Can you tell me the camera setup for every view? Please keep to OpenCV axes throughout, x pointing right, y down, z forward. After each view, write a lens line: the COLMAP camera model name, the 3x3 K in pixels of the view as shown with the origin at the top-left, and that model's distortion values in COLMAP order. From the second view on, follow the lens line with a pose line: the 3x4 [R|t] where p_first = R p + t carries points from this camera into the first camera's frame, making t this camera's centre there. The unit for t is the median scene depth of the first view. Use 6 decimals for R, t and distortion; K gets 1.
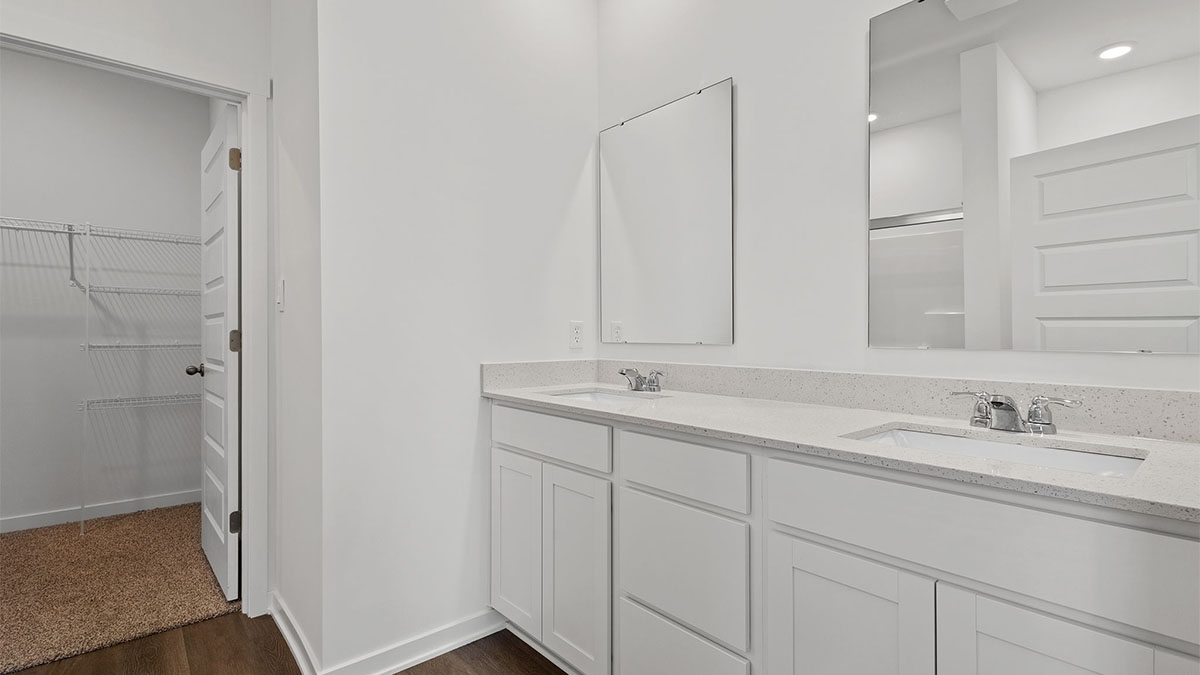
lens RADIAL K [[556.7, 0, 597.4], [0, 556.7, 330.2], [0, 0, 1]] dist [0.025621, -0.000459]
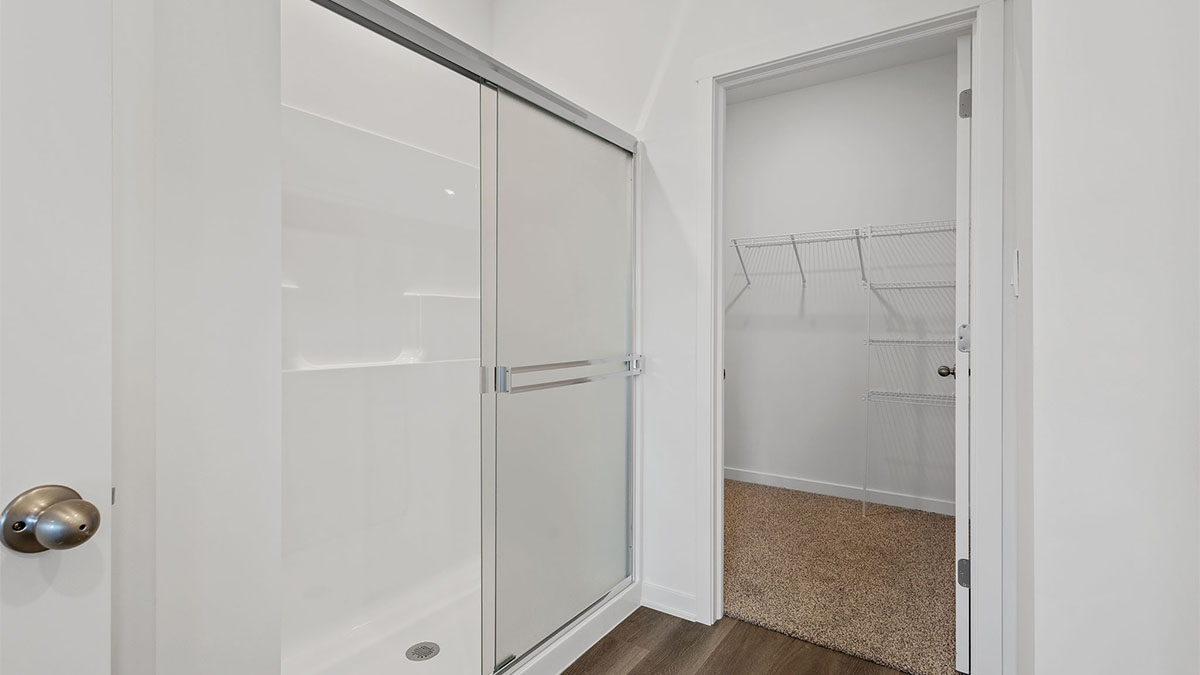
lens RADIAL K [[556.7, 0, 597.4], [0, 556.7, 330.2], [0, 0, 1]] dist [0.025621, -0.000459]
pose [[0.270872, 0.002739, -0.962611, -0.023686], [0.006015, 0.999972, 0.004538, 0.000589], [0.962596, -0.007020, 0.270848, 0.227031]]
